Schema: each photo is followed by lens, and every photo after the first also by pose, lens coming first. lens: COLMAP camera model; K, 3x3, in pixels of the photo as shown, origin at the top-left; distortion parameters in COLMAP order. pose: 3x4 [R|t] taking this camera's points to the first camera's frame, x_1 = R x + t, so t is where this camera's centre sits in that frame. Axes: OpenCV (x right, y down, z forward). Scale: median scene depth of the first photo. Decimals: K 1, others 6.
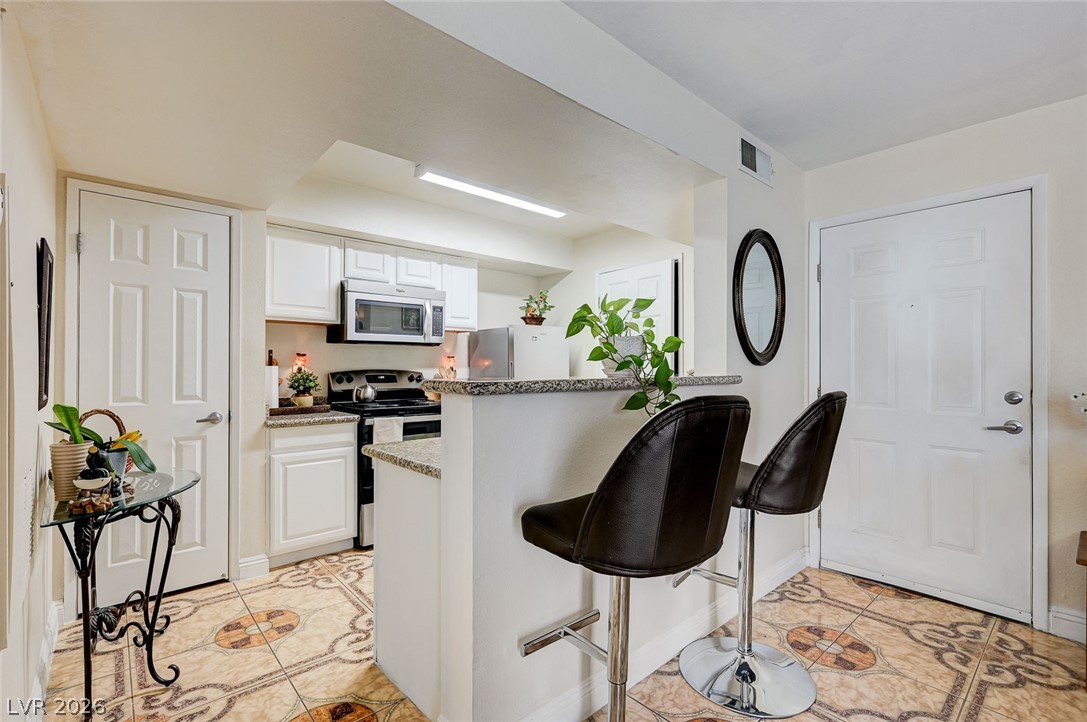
lens RADIAL K [[494.2, 0, 539.6], [0, 494.2, 366.7], [0, 0, 1]] dist [0.036866, 0.000671]
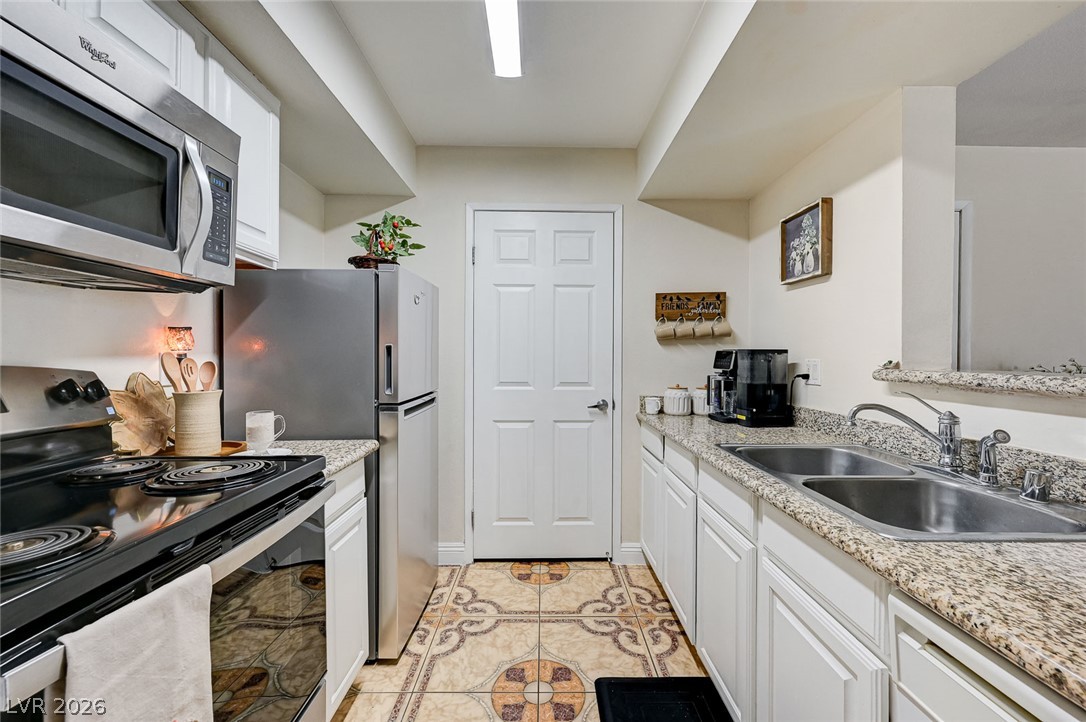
lens RADIAL K [[435.2, 0, 546.6], [0, 435.2, 357.4], [0, 0, 1]] dist [0.001662, 0.000663]
pose [[0.648415, -0.001293, 0.761286, -0.310292], [-0.004503, 0.999975, 0.005533, -0.000324], [-0.761274, -0.007016, 0.648393, 0.696678]]
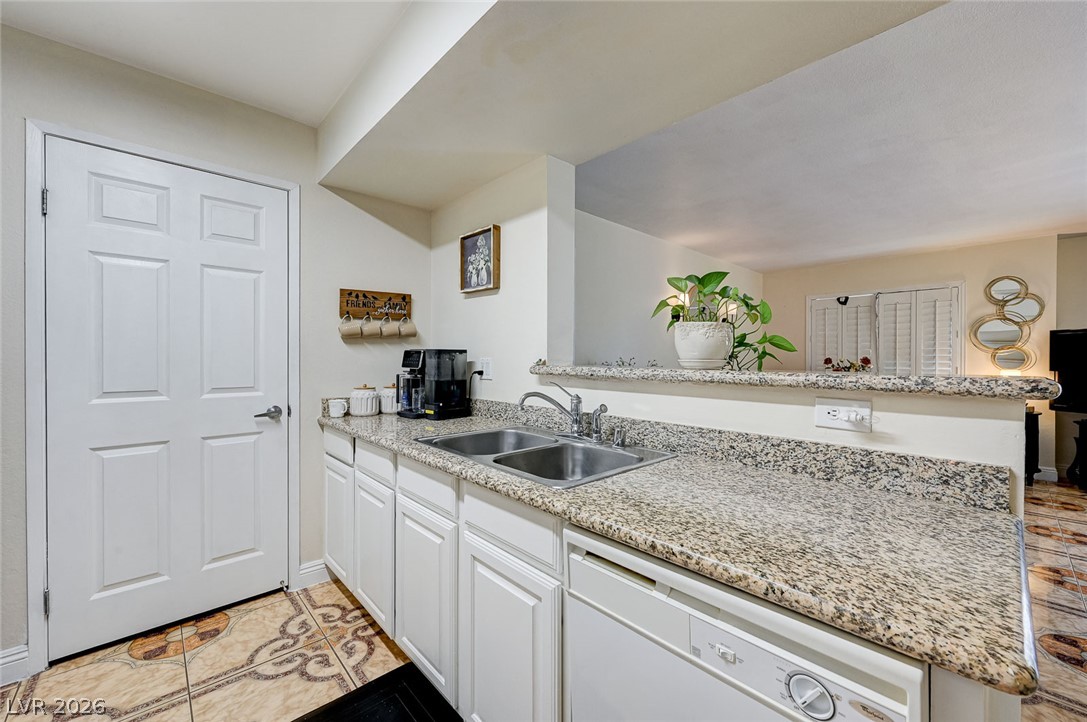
lens RADIAL K [[435.6, 0, 543.5], [0, 435.6, 358.6], [0, 0, 1]] dist [0.001662, 0.000663]
pose [[-0.027545, -0.007716, 0.999591, -0.330962], [-0.005559, 0.999956, 0.007566, -0.001082], [-0.999605, -0.005349, -0.027586, 0.726887]]
